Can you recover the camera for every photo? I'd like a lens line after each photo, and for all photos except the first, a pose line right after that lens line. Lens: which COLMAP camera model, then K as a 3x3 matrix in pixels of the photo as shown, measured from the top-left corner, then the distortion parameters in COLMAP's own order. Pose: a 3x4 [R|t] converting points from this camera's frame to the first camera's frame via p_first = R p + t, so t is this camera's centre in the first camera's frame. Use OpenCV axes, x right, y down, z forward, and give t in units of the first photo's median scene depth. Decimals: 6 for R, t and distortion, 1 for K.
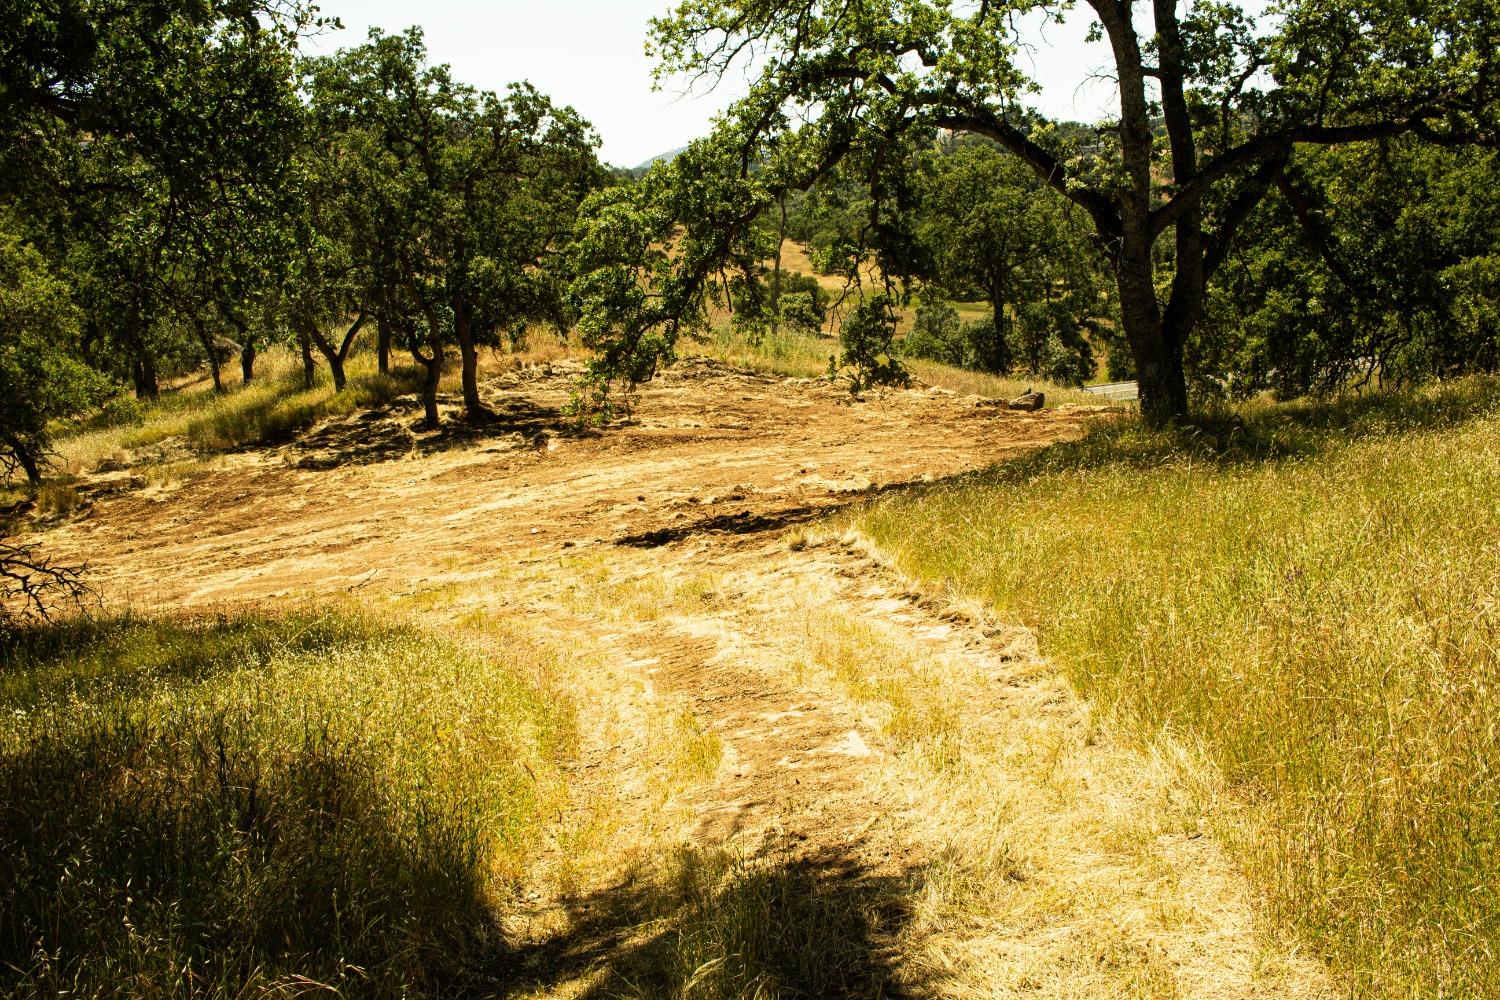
lens RADIAL K [[1676.8, 0, 754.4], [0, 1676.8, 500.7], [0, 0, 1]] dist [-0.090371, 0.000000]
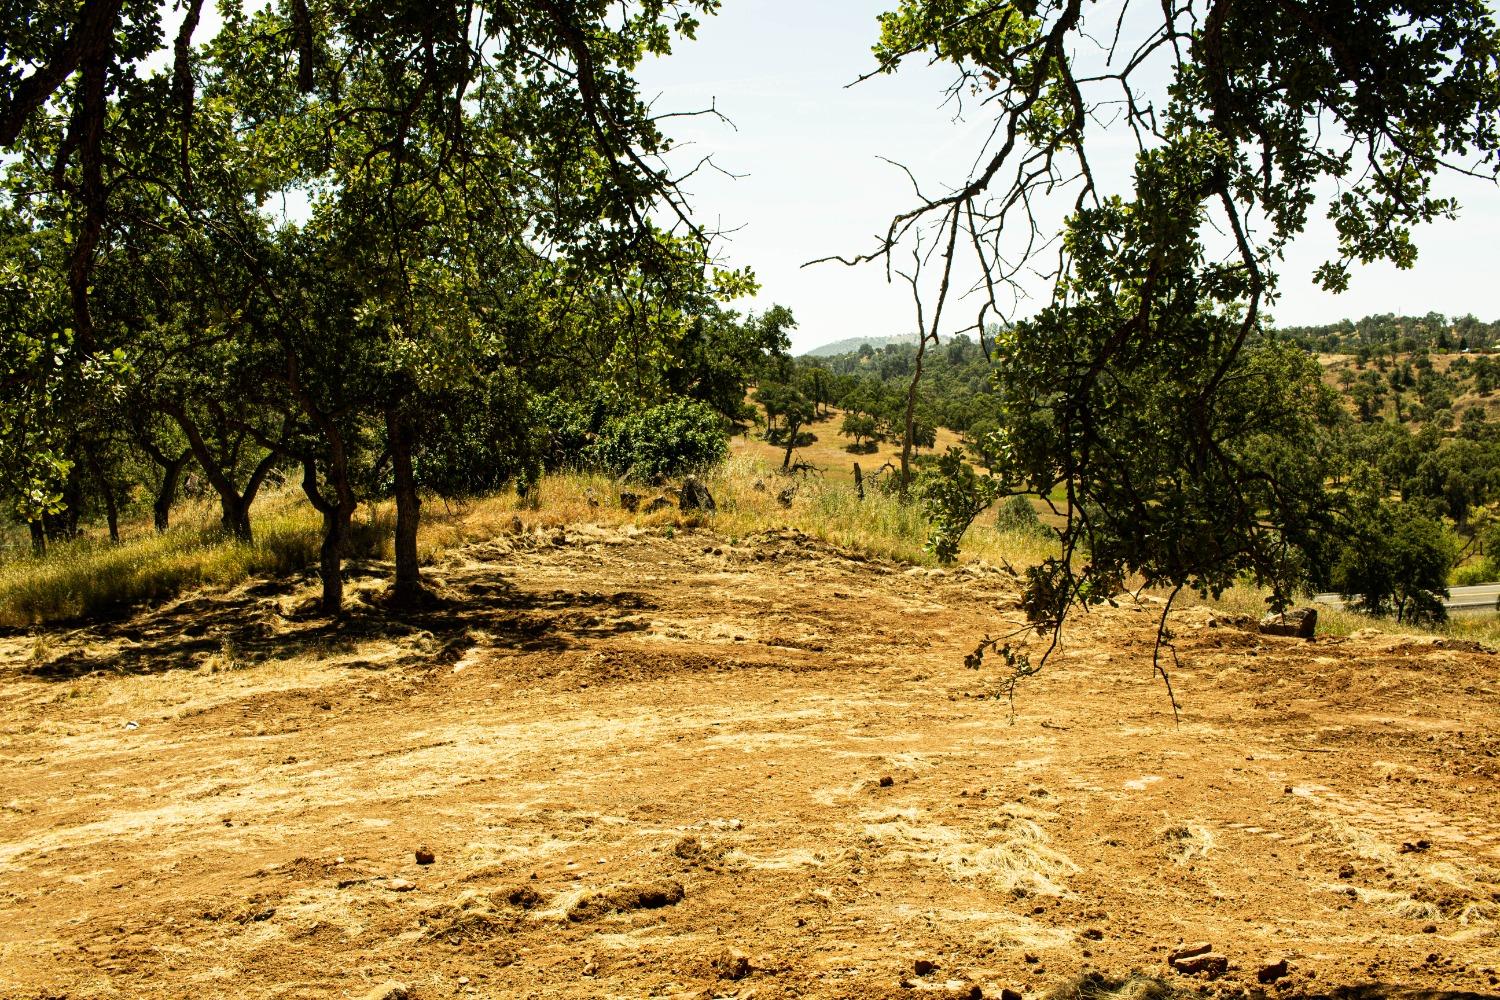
lens RADIAL K [[1676.8, 0, 748.0], [0, 1676.8, 493.5], [0, 0, 1]] dist [-0.090371, 0.000000]
pose [[0.994181, 0.046964, -0.096946, 0.019125], [-0.057946, 0.991817, -0.113761, -0.023652], [0.090810, 0.118716, 0.988767, 0.348692]]
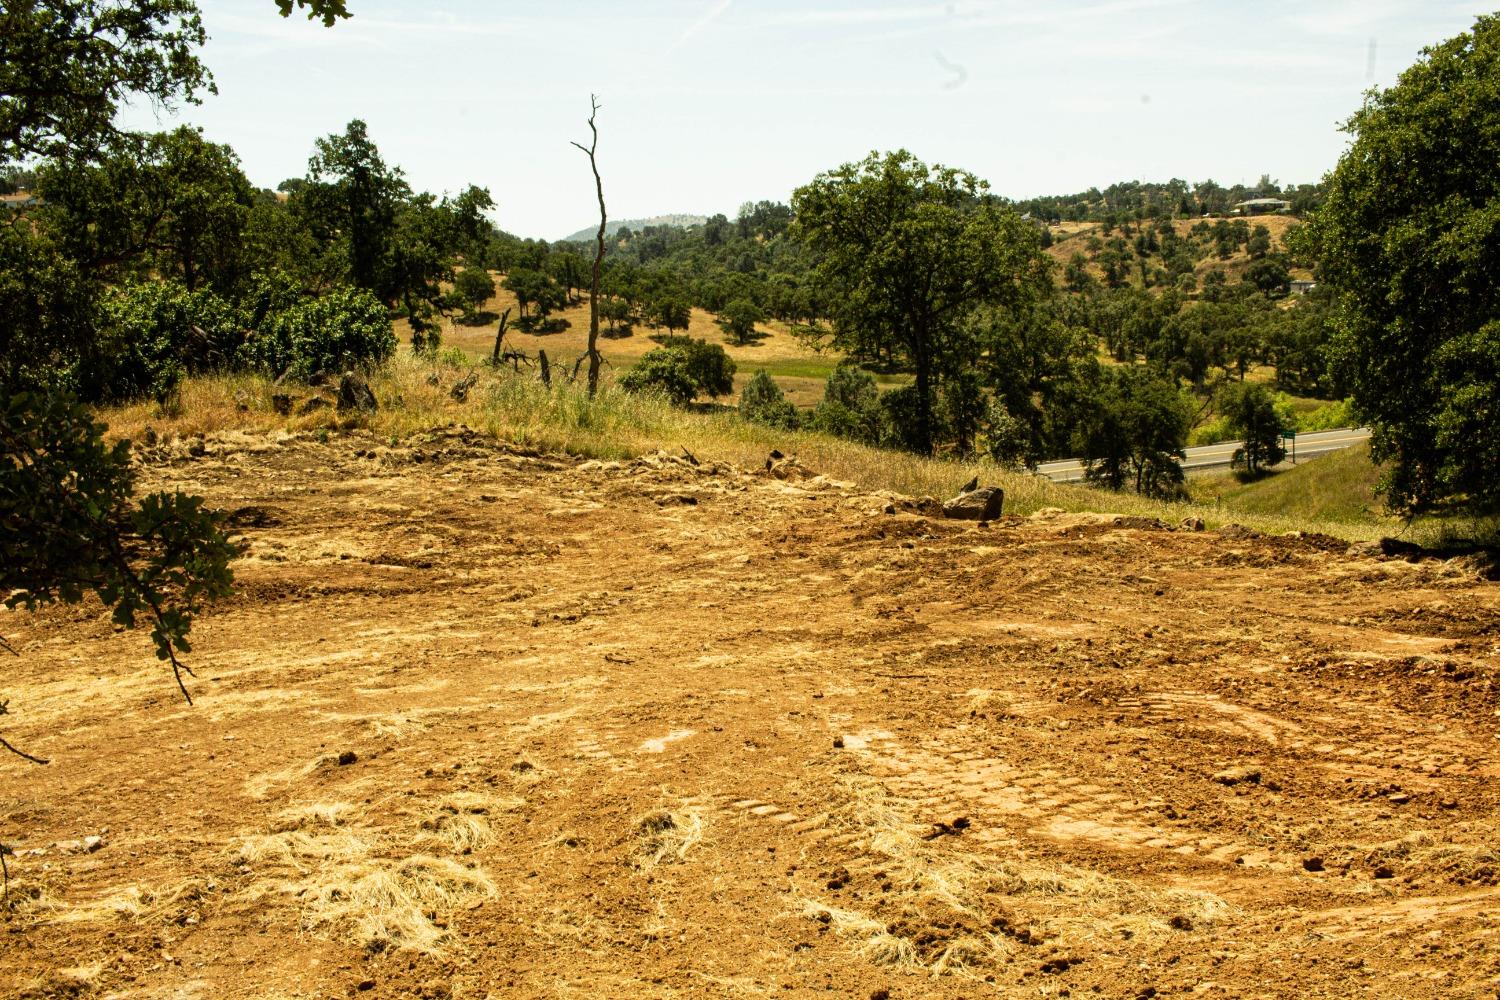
lens RADIAL K [[1676.8, 0, 747.3], [0, 1676.8, 490.1], [0, 0, 1]] dist [-0.090371, 0.000000]
pose [[0.999130, 0.002646, 0.041609, 0.056897], [-0.000521, 0.998700, -0.050978, -0.032474], [-0.041690, 0.050912, 0.997833, 0.400512]]
